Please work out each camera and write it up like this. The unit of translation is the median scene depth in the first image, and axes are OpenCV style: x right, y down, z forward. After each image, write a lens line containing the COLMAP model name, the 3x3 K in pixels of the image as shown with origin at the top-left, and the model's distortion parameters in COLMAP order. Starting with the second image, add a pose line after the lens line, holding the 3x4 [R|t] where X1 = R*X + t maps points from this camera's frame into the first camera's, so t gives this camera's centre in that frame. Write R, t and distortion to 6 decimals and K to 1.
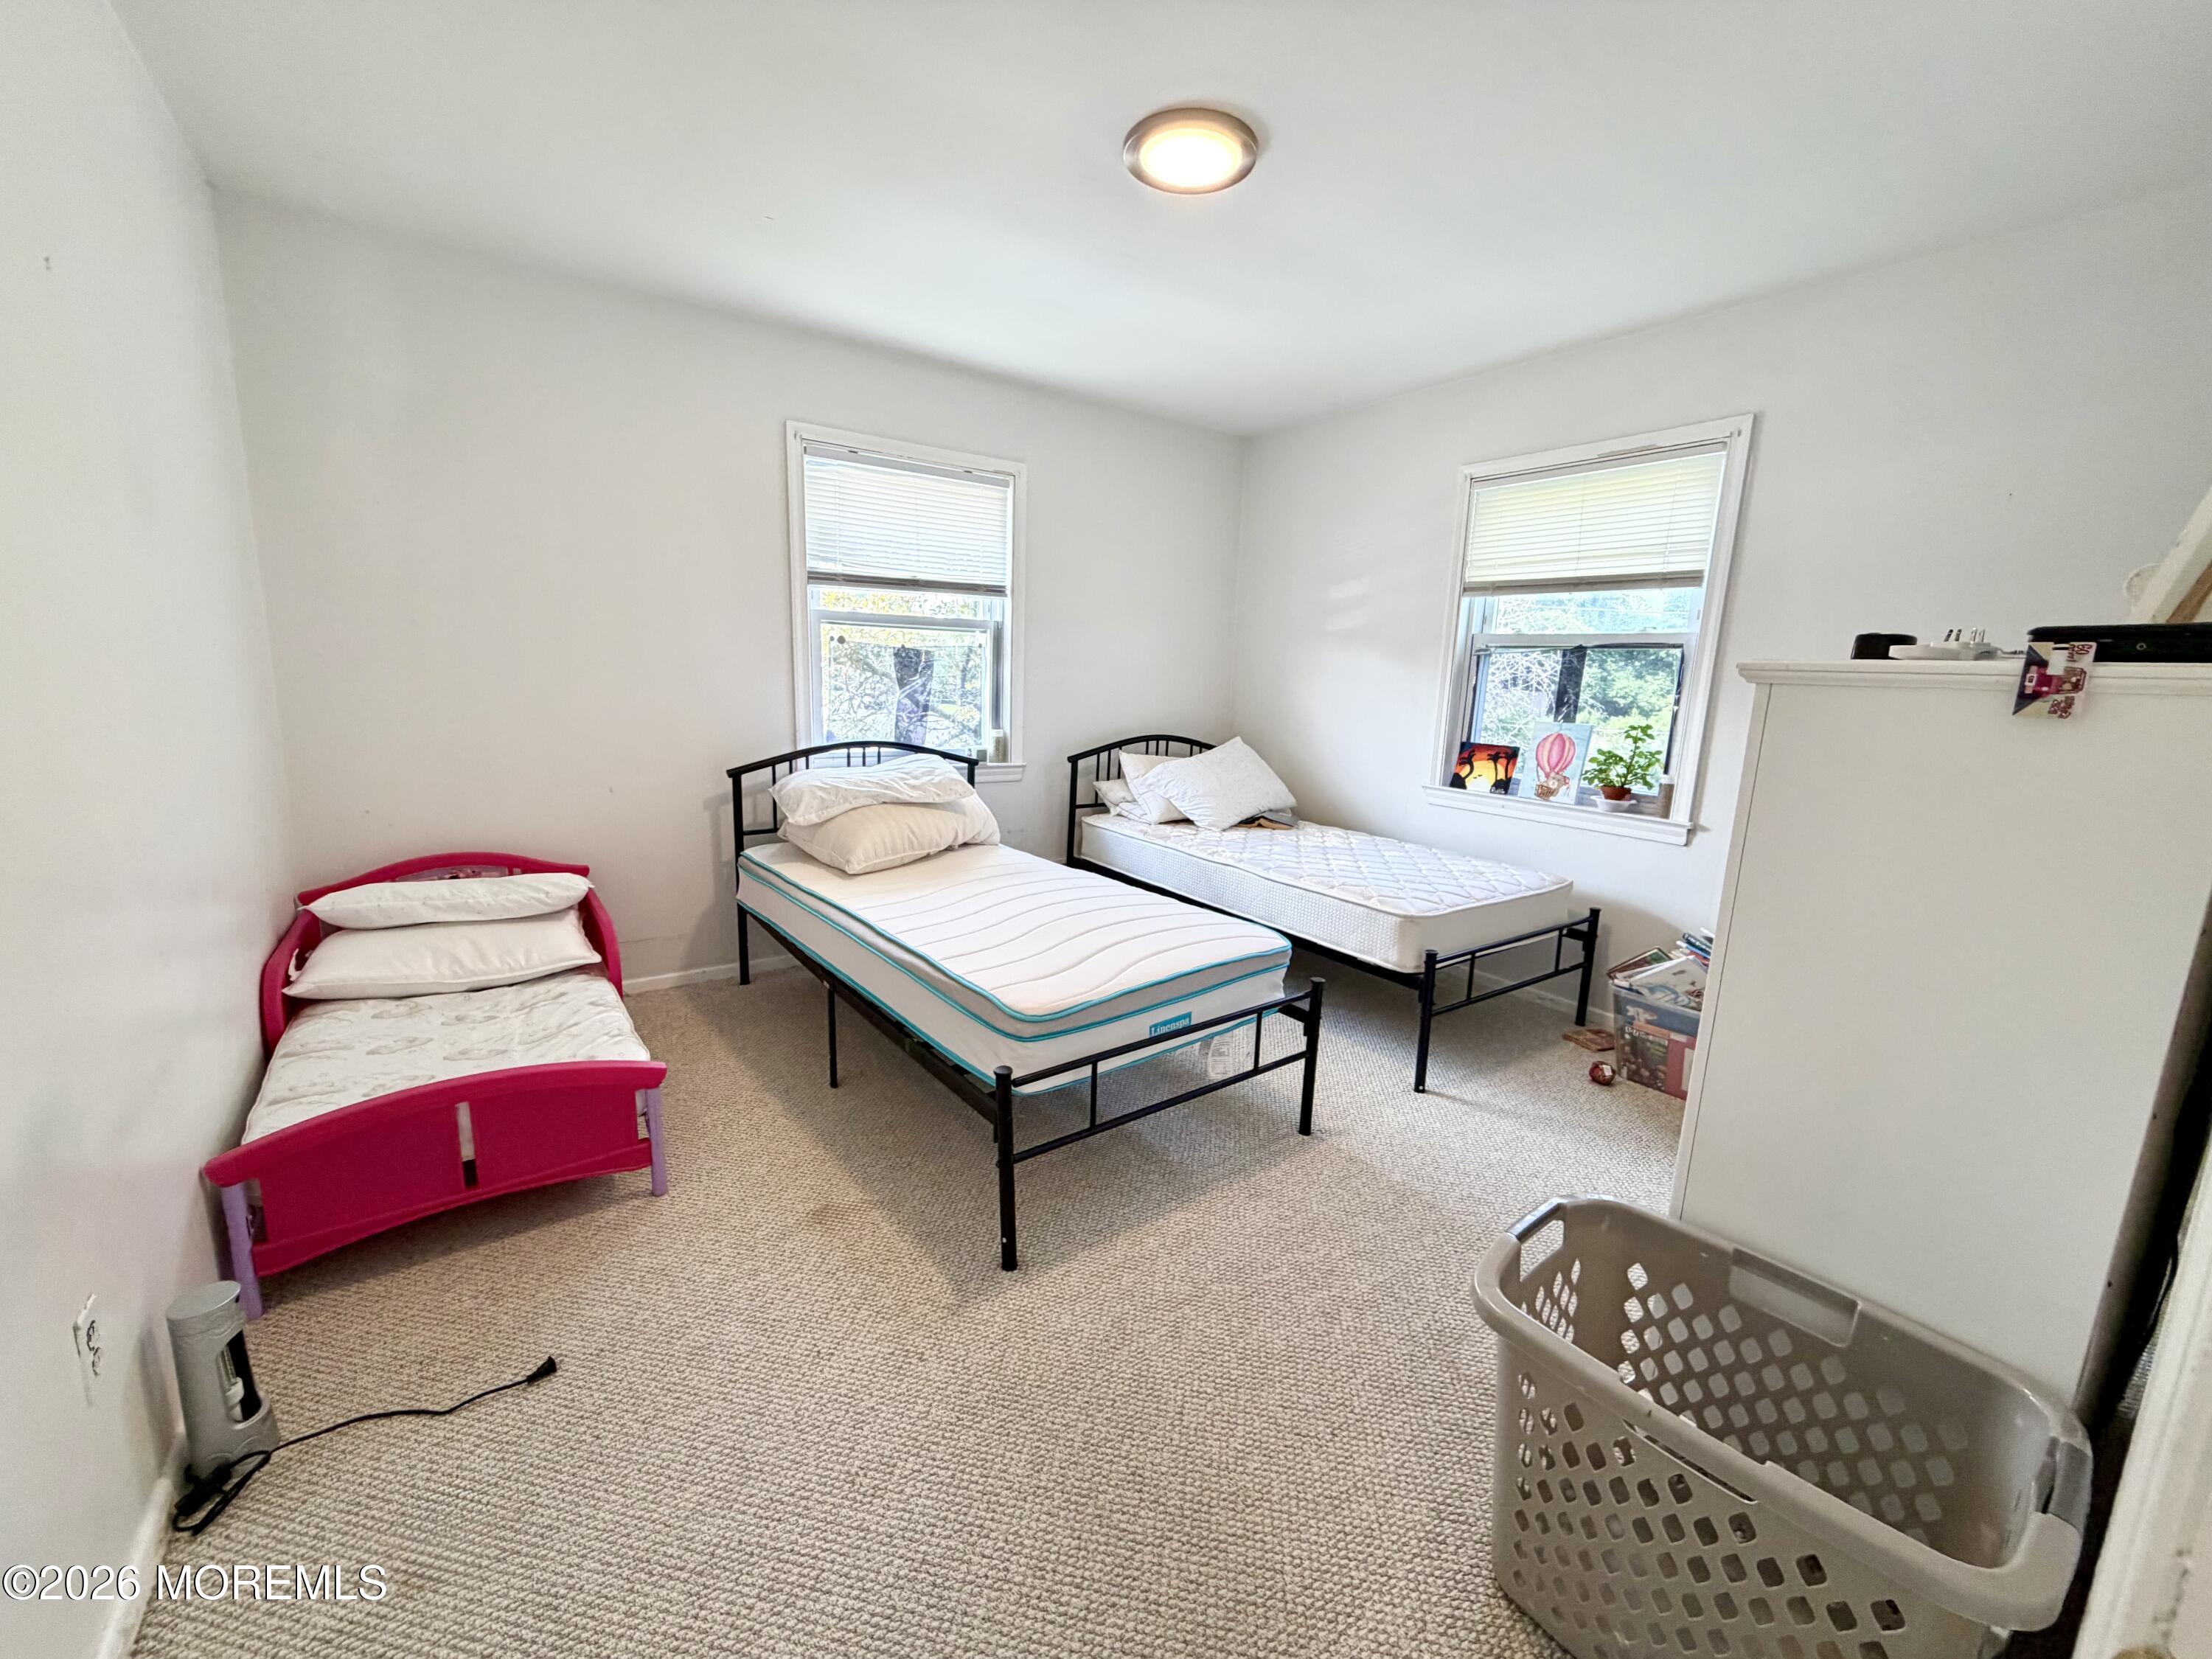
lens RADIAL K [[878.2, 0, 1106.0], [0, 878.2, 829.5], [0, 0, 1]] dist [-0.003400, -0.000084]
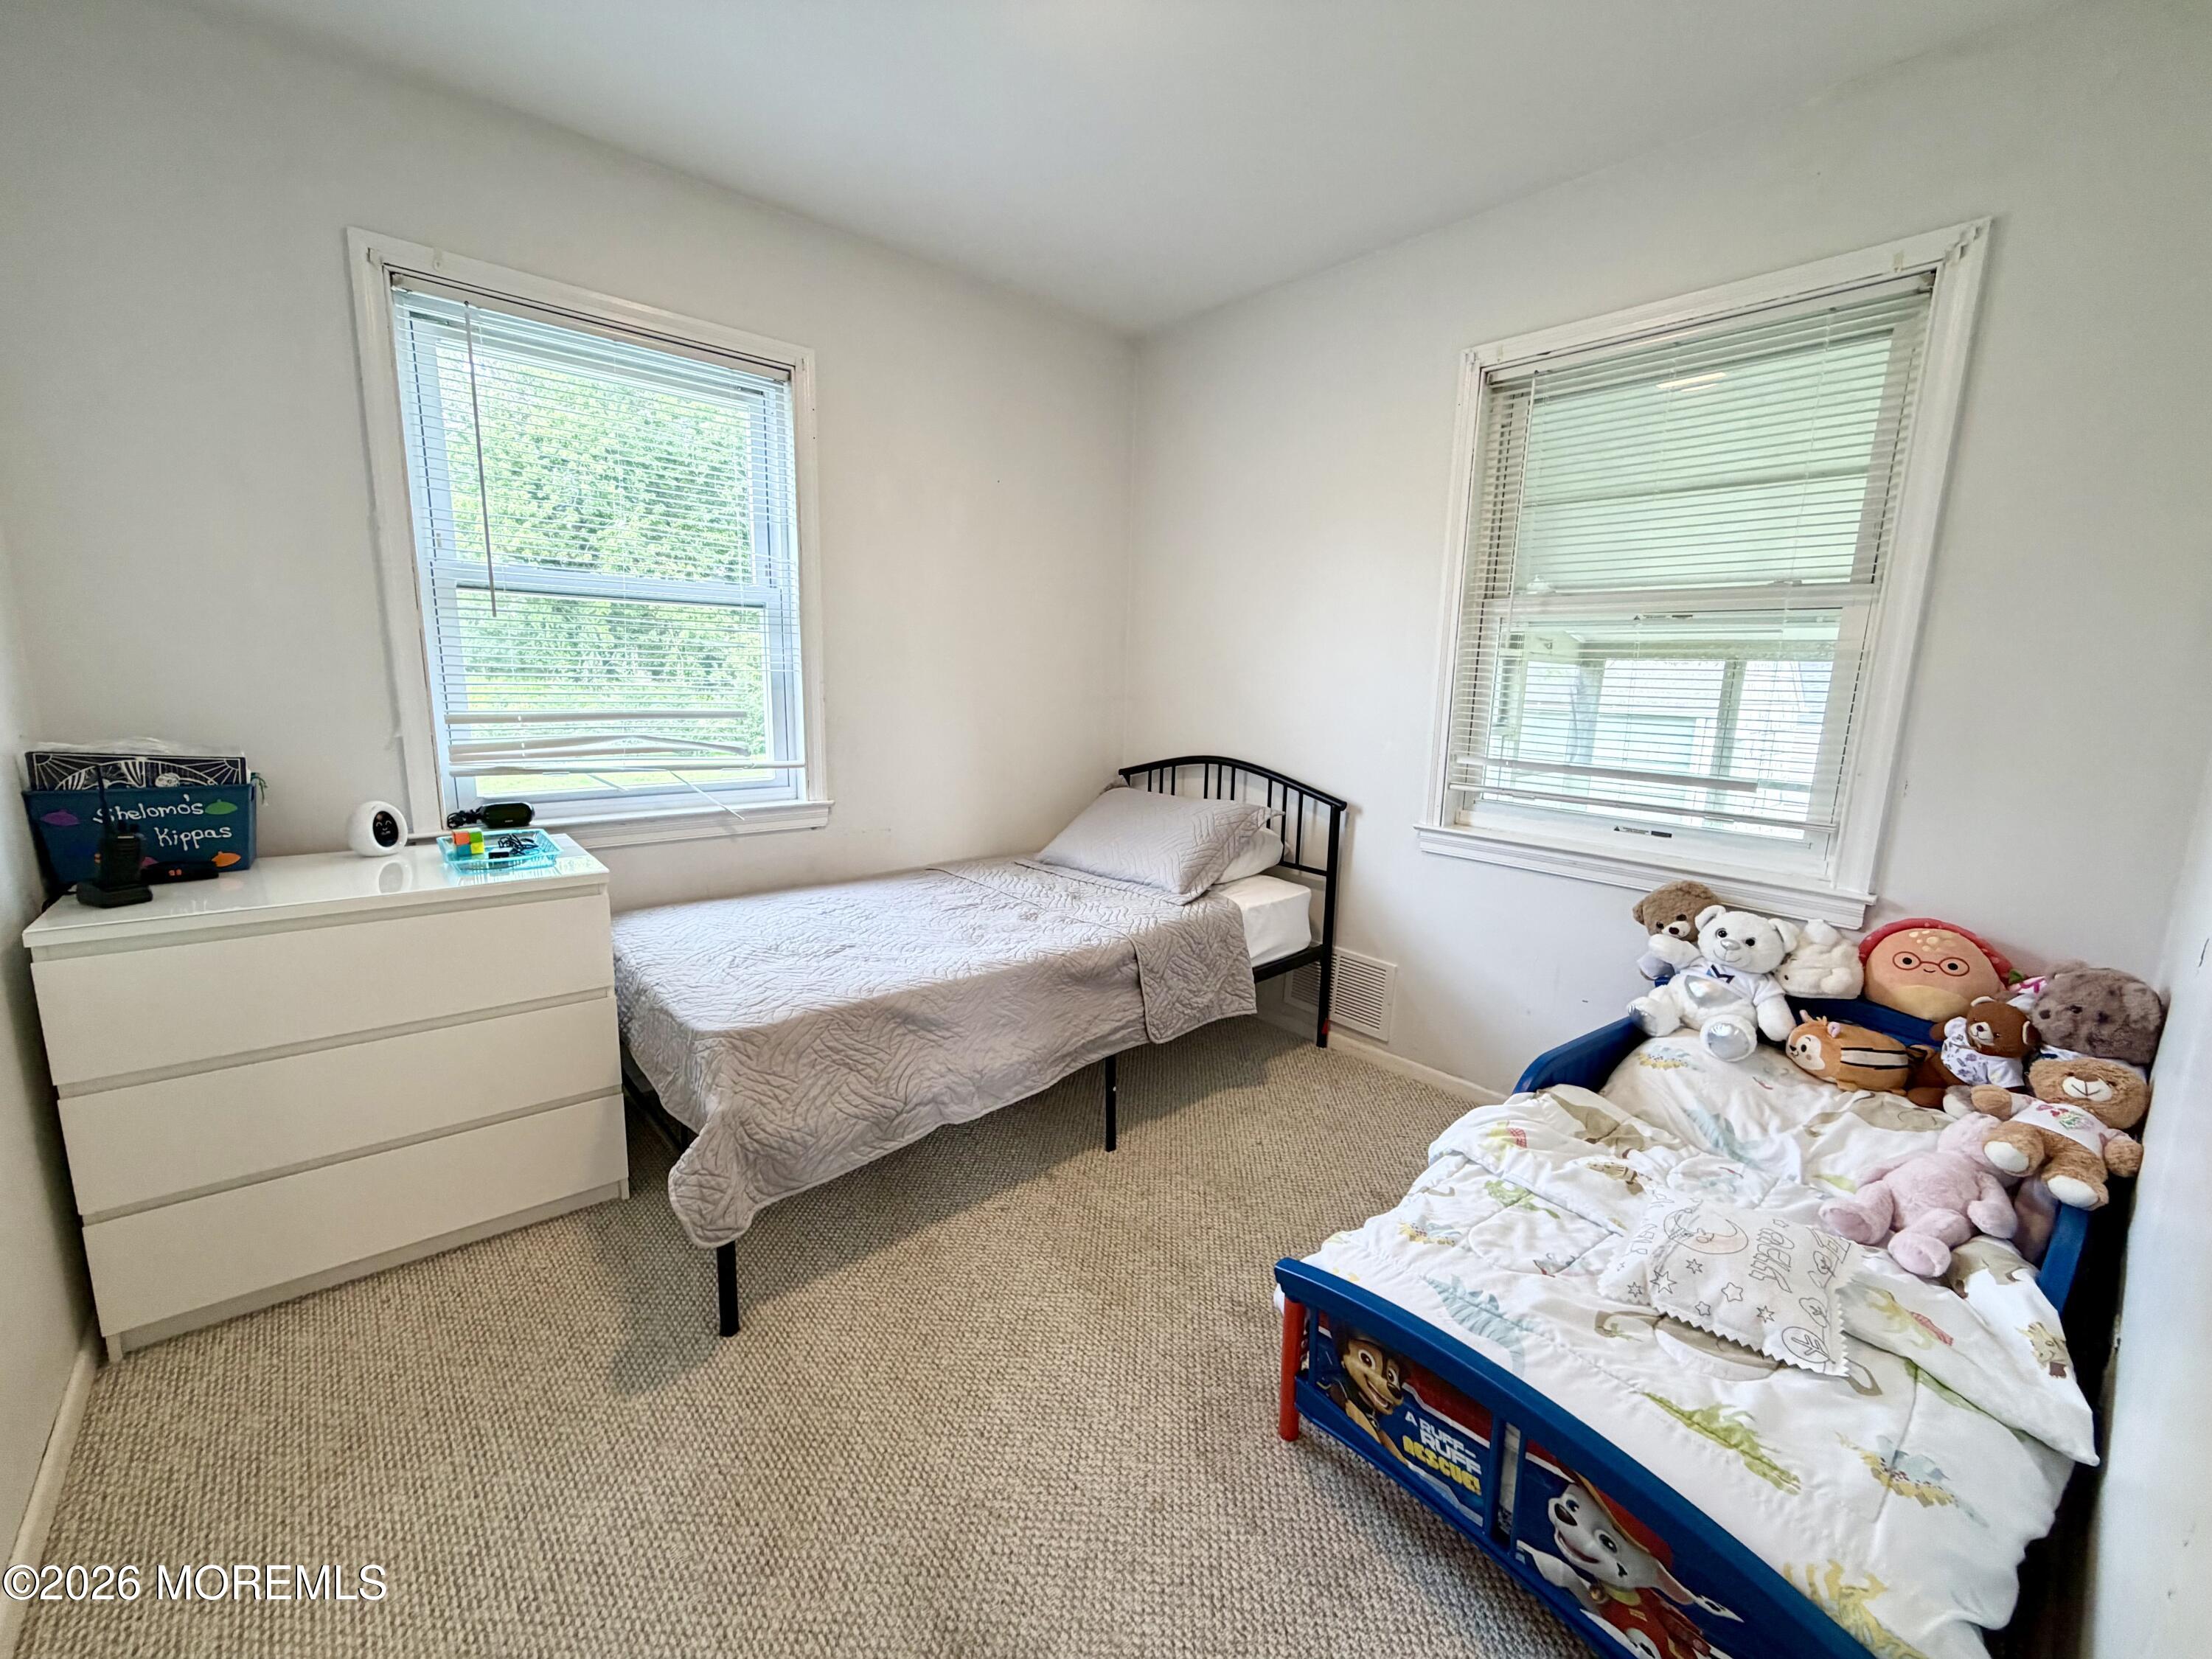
lens RADIAL K [[878.2, 0, 1106.0], [0, 878.2, 829.5], [0, 0, 1]] dist [-0.003400, -0.000084]
pose [[0.944847, -0.068526, 0.320264, -0.138079], [0.072076, 0.997399, 0.000770, -0.053391], [-0.319484, 0.022356, 0.947328, 0.401512]]
